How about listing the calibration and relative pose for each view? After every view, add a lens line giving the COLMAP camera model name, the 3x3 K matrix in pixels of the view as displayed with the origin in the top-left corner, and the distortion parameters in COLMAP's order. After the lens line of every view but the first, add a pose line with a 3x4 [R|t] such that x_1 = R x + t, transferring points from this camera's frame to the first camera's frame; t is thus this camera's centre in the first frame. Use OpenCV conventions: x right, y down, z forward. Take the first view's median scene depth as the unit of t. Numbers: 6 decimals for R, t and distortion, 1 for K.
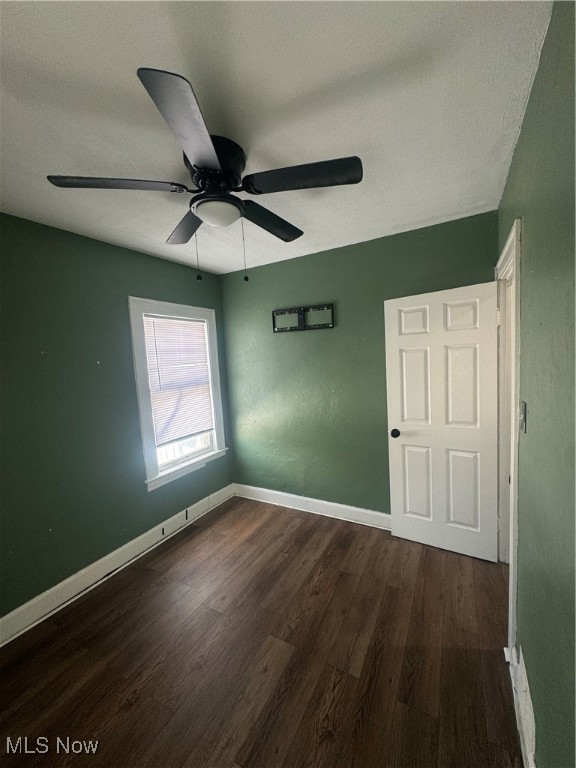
lens RADIAL K [[307.3, 0, 287.7], [0, 307.3, 385.1], [0, 0, 1]] dist [0.003497, 0.000057]
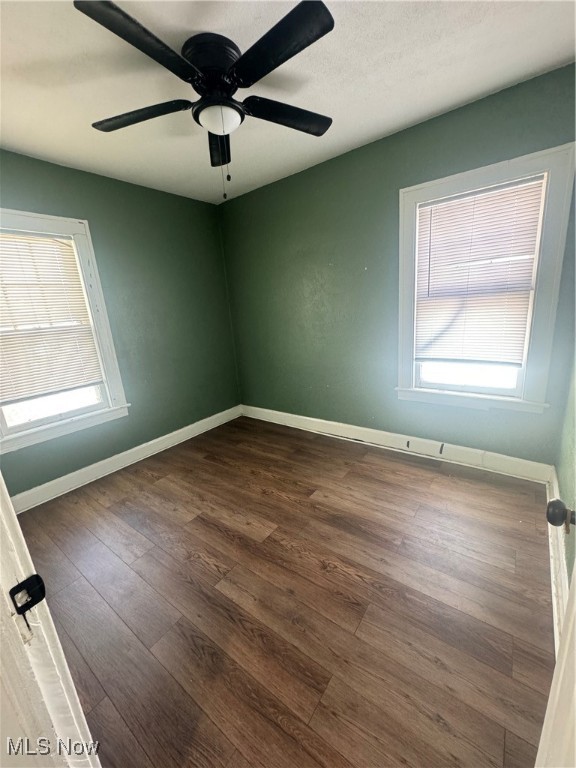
lens RADIAL K [[307.3, 0, 289.9], [0, 307.3, 384.6], [0, 0, 1]] dist [0.003497, 0.000057]
pose [[-0.124978, 0.309676, -0.942593, 0.806872], [-0.014392, 0.949376, 0.313813, -0.023484], [0.992055, 0.052786, -0.114194, 1.115670]]
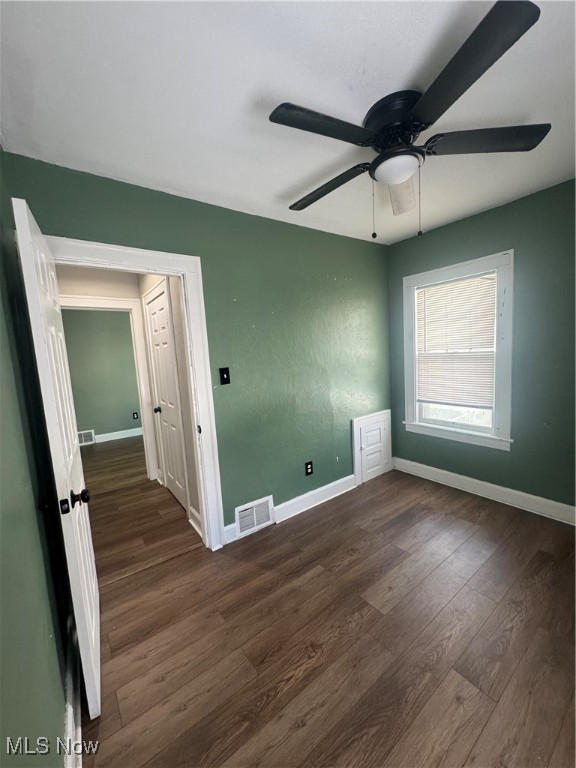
lens RADIAL K [[307.3, 0, 286.4], [0, 307.3, 385.1], [0, 0, 1]] dist [0.003497, 0.000057]
pose [[-0.900181, 0.070425, 0.429784, -0.235838], [0.153233, 0.974956, 0.161187, -0.059712], [-0.407669, 0.210954, -0.888428, 1.760401]]
